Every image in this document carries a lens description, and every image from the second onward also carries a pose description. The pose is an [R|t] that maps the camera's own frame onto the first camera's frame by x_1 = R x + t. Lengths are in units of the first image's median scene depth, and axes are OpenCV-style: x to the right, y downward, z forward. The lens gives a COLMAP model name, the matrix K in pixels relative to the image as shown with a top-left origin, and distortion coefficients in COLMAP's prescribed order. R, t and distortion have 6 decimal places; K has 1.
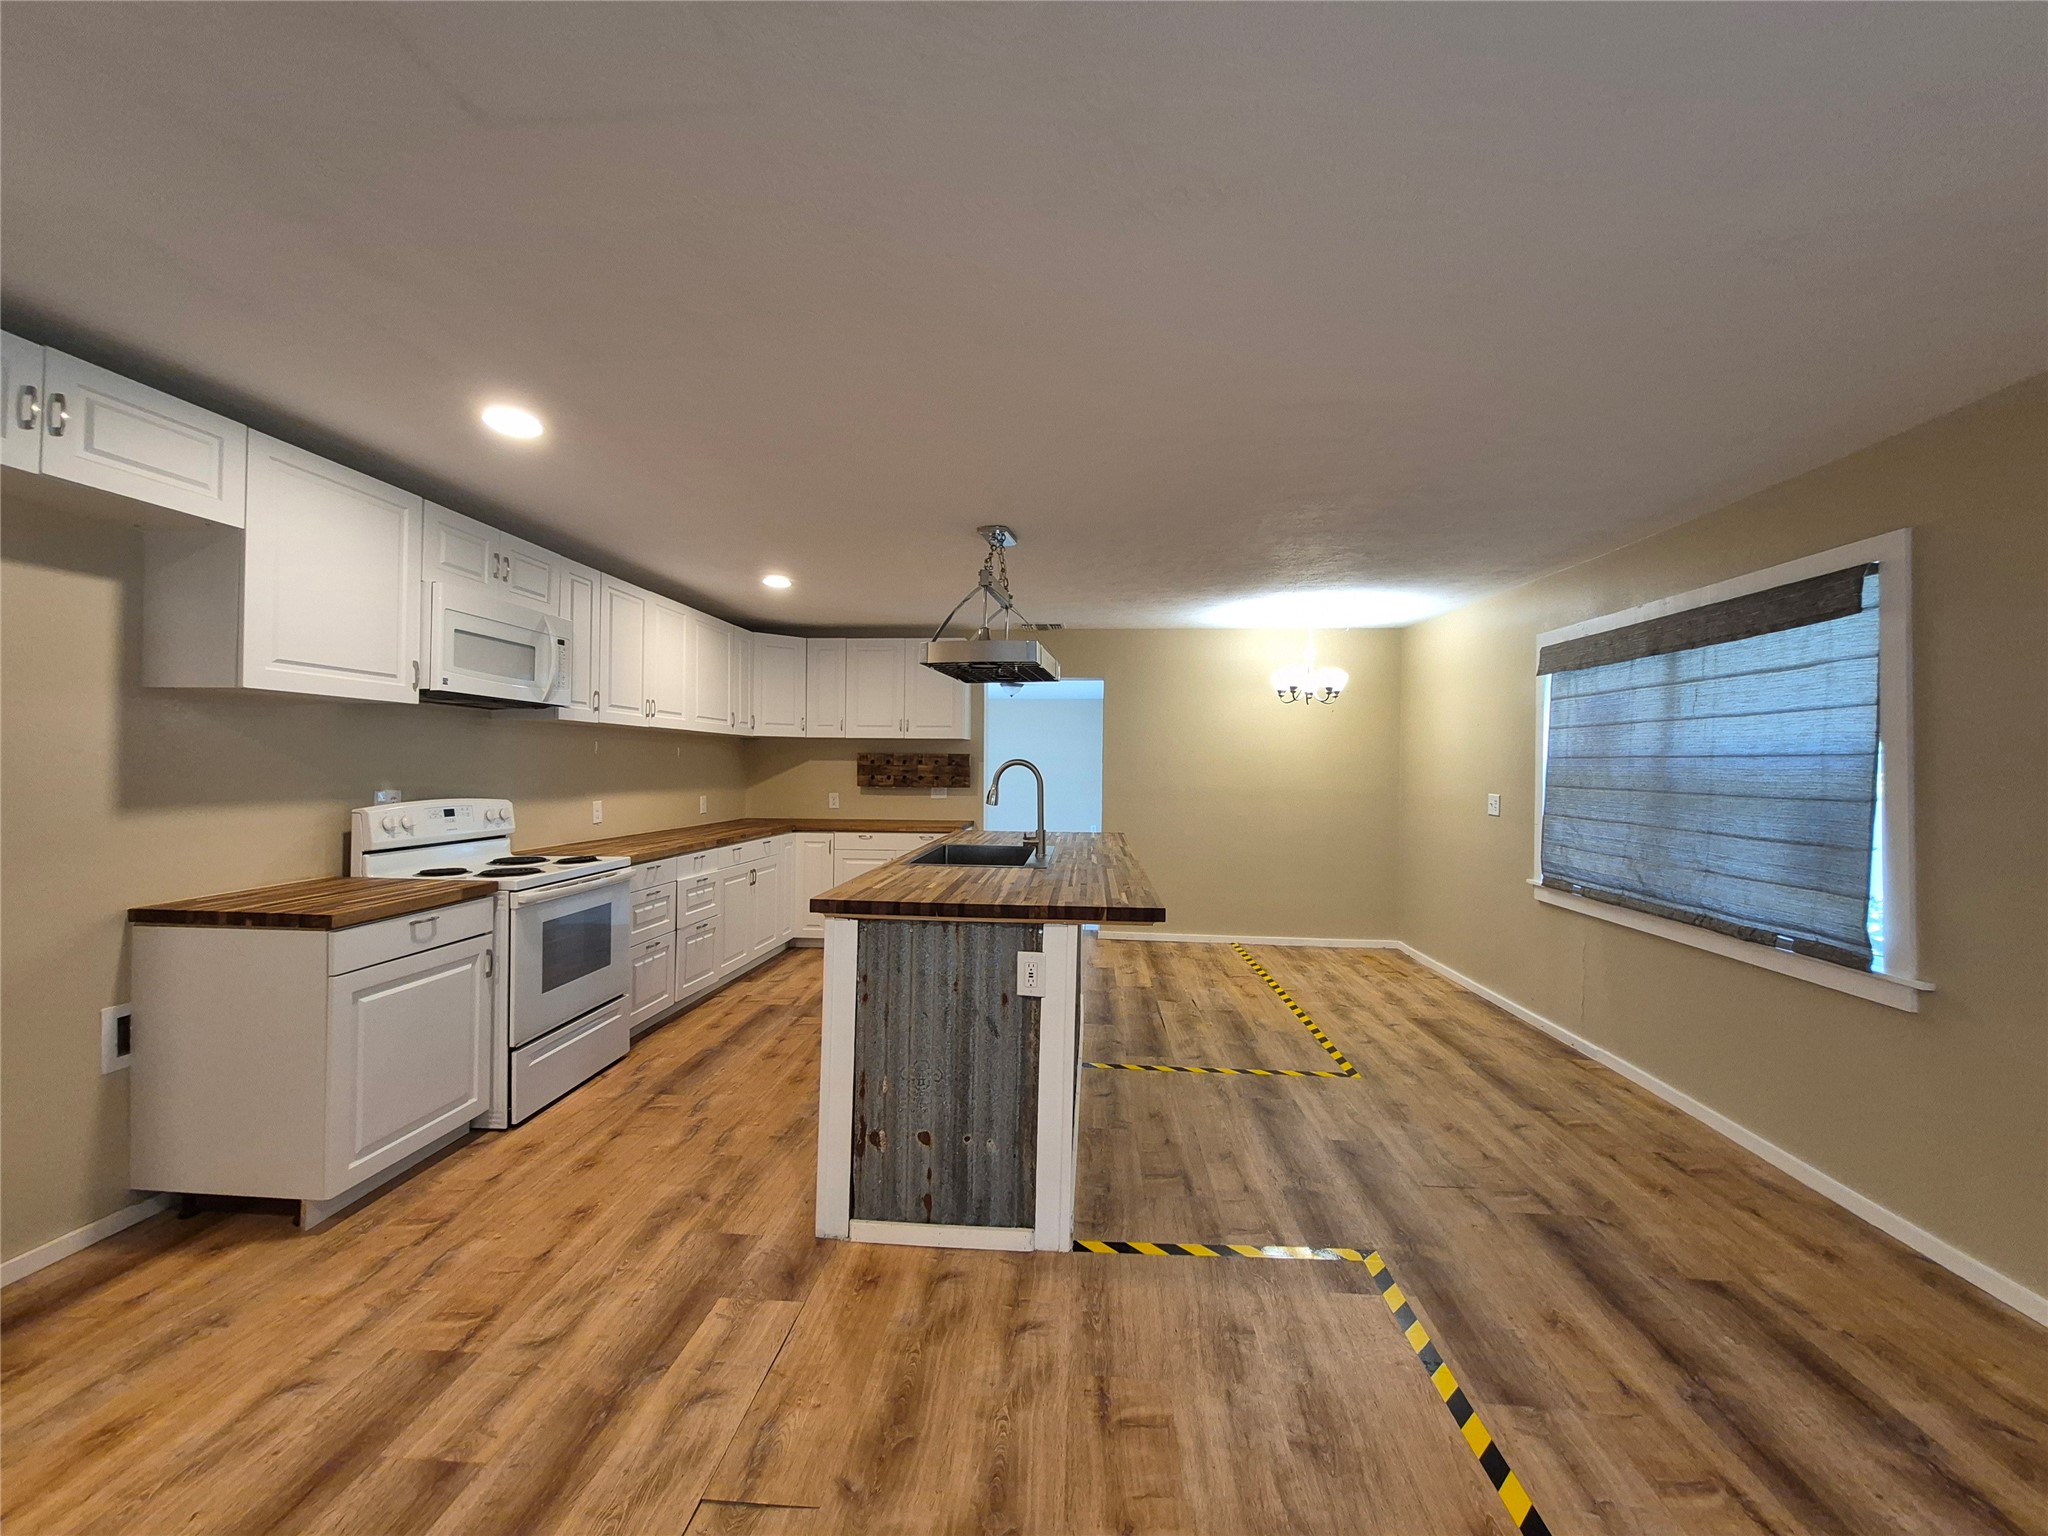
lens RADIAL K [[819.1, 0, 1024.0], [0, 819.1, 768.0], [0, 0, 1]] dist [-0.000267, 0.000008]
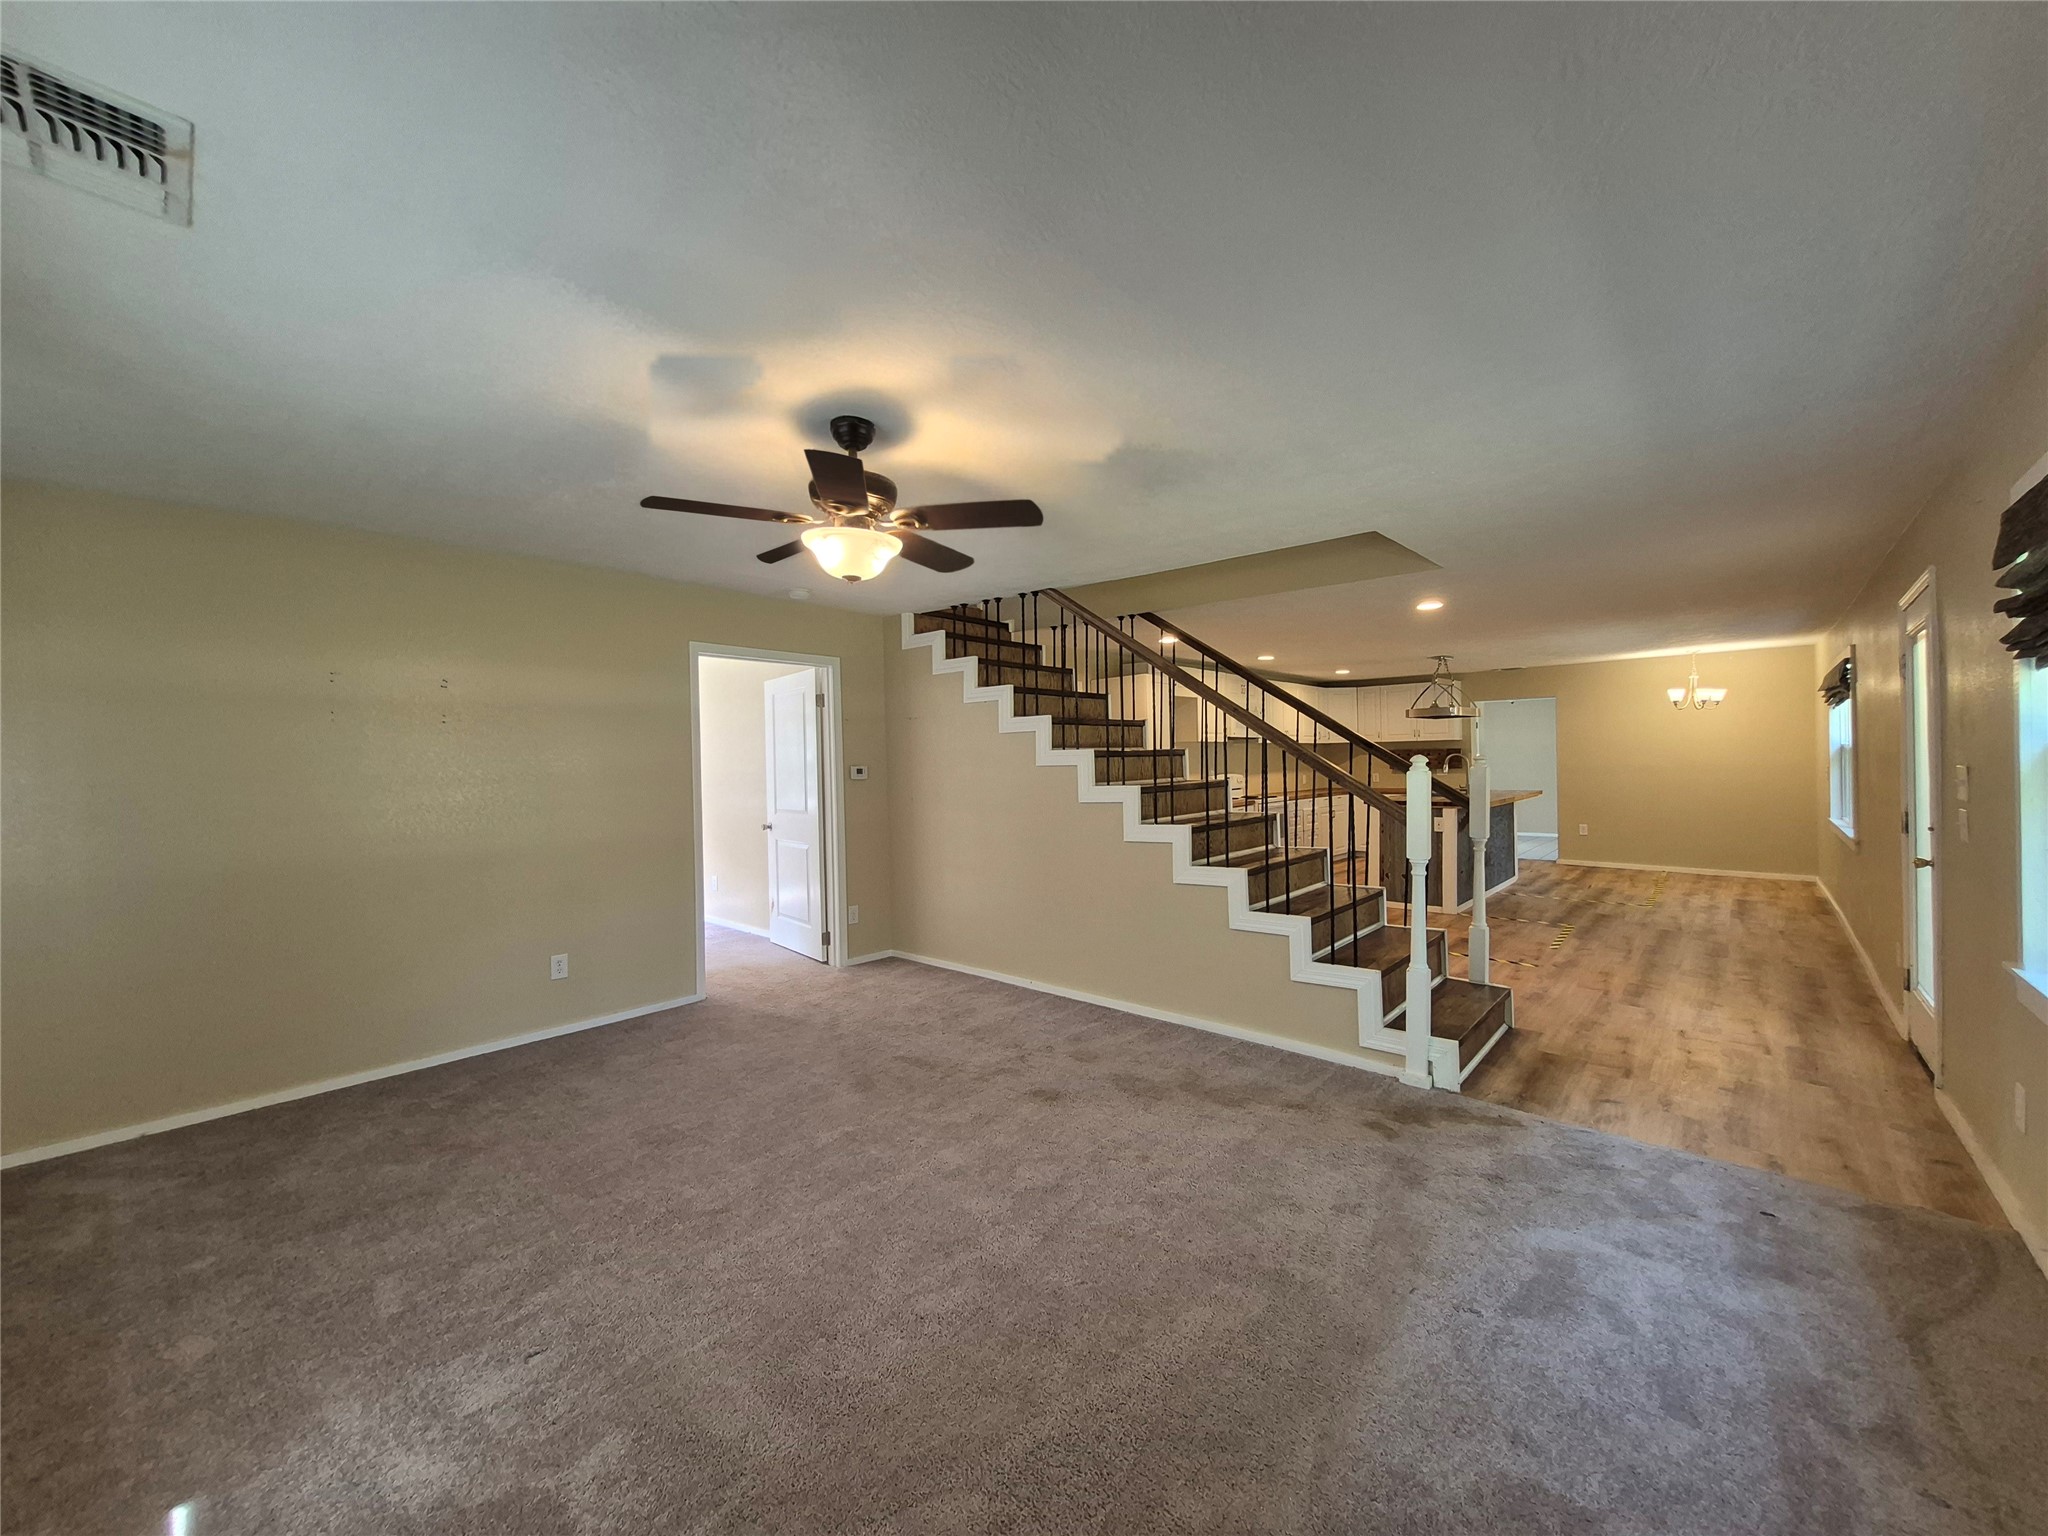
lens RADIAL K [[819.1, 0, 1024.0], [0, 819.1, 768.0], [0, 0, 1]] dist [-0.000267, 0.000008]
pose [[0.803450, -0.017747, -0.595108, 0.297198], [0.025398, 0.999667, 0.004478, -0.009233], [0.594831, -0.018712, 0.803633, -1.213128]]
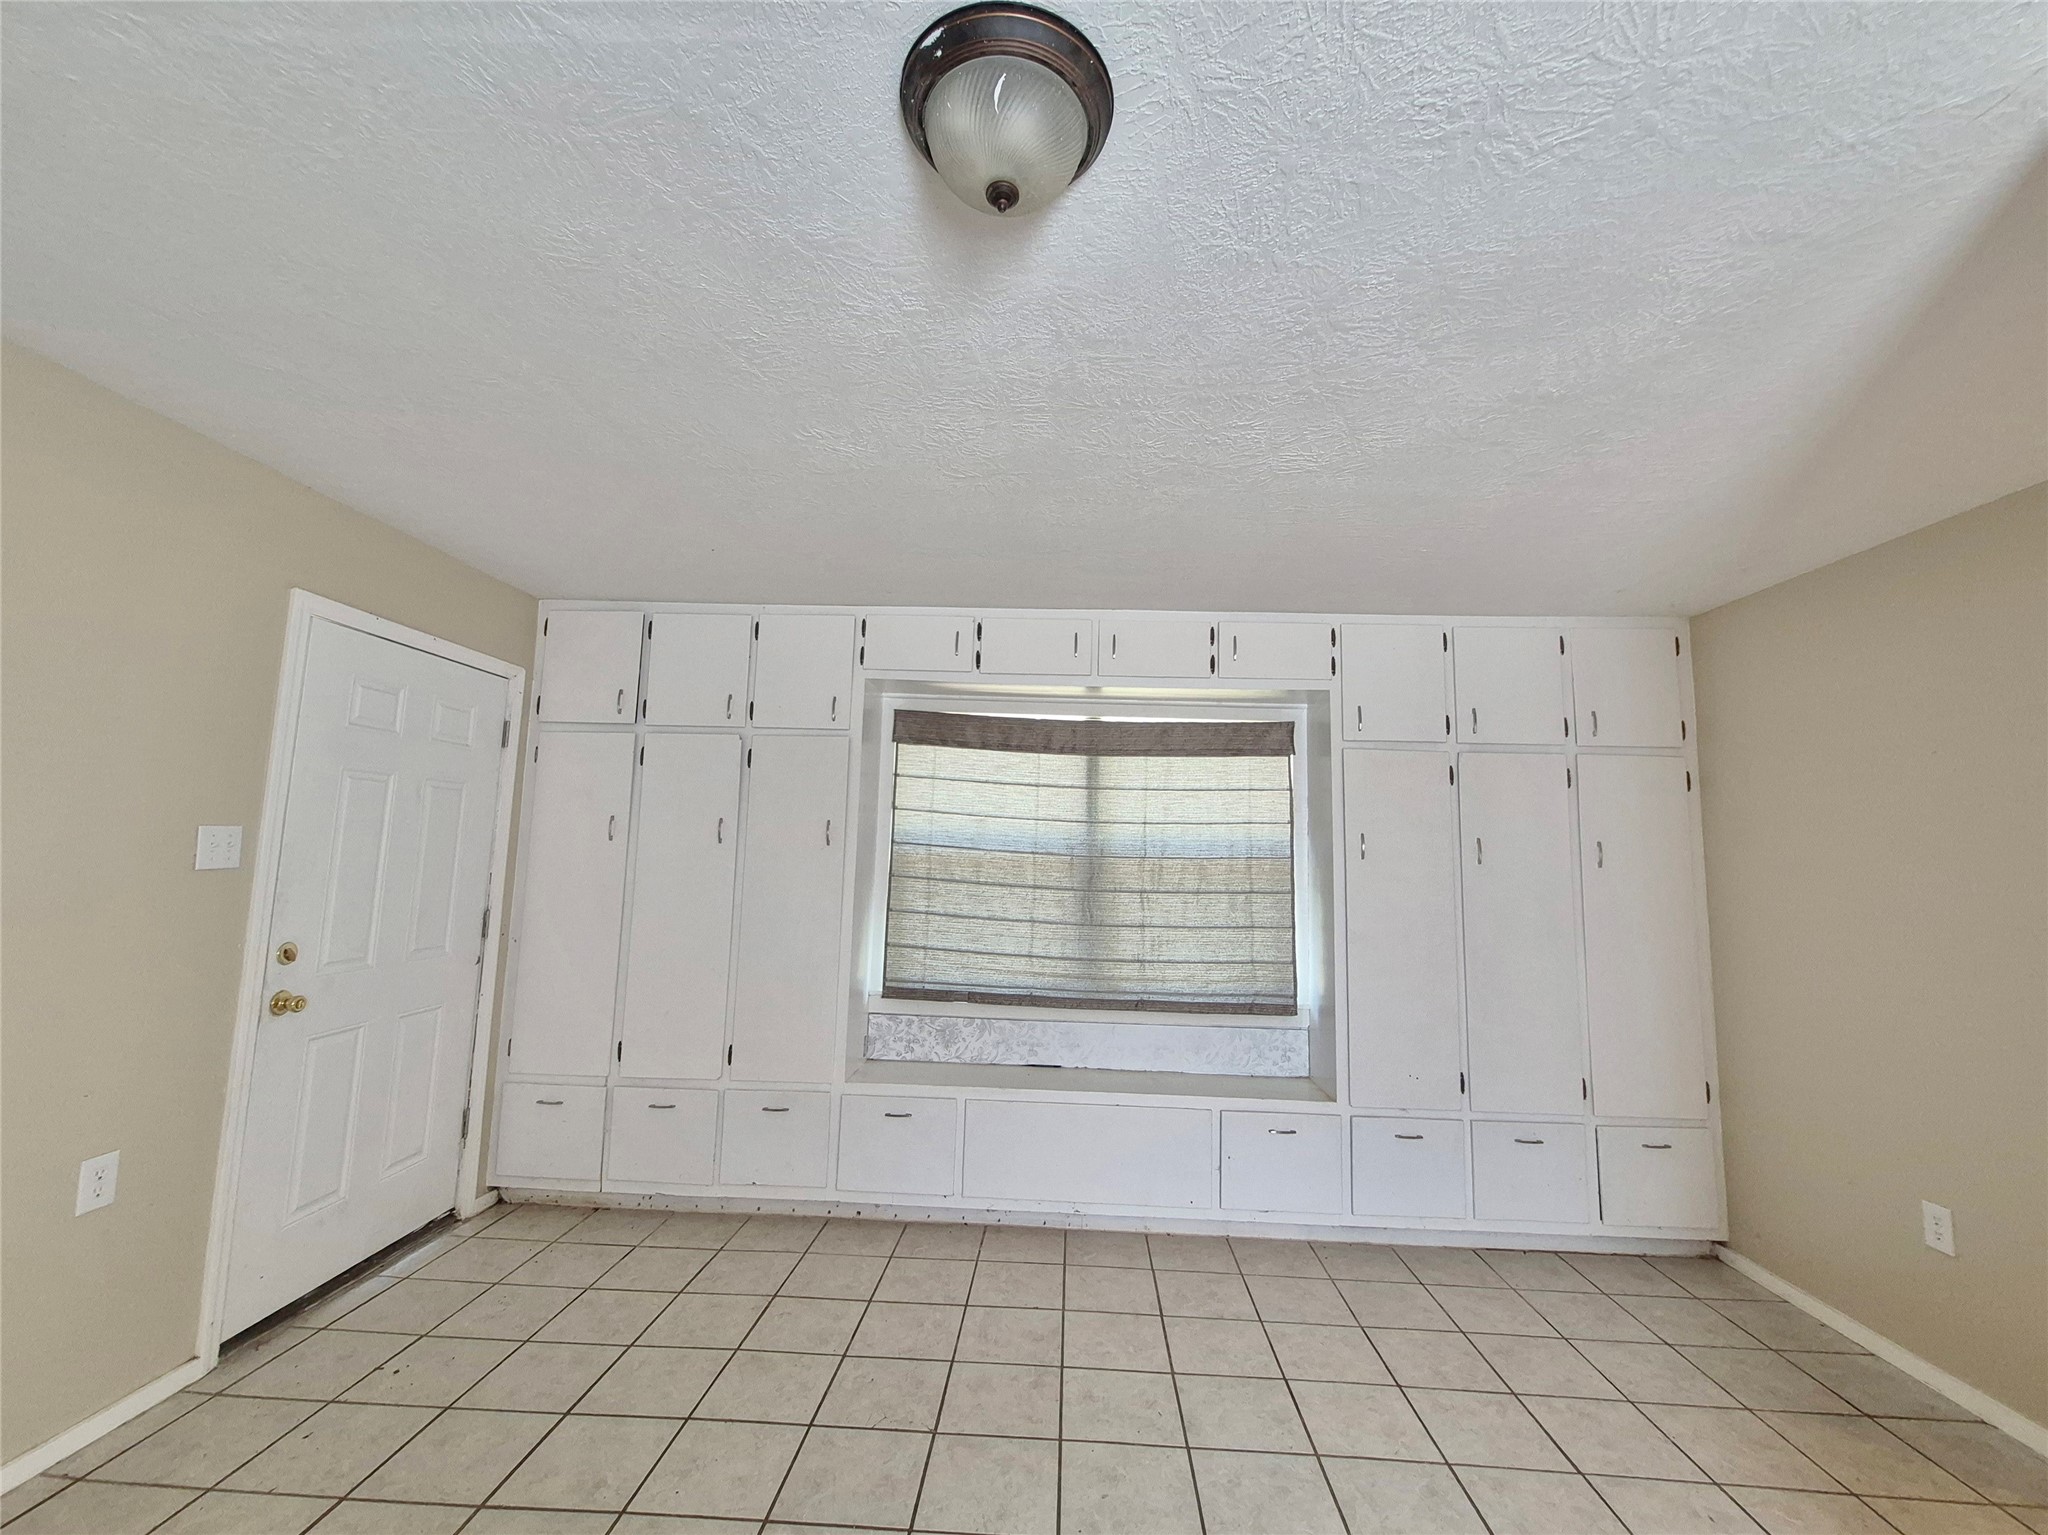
lens RADIAL K [[819.1, 0, 1024.0], [0, 819.1, 767.5], [0, 0, 1]] dist [-0.000267, 0.000008]
pose [[-0.024308, 0.098187, 0.994871, -0.296550], [-0.036292, 0.994422, -0.099030, -0.011722], [-0.999046, -0.038513, -0.020609, 1.178901]]
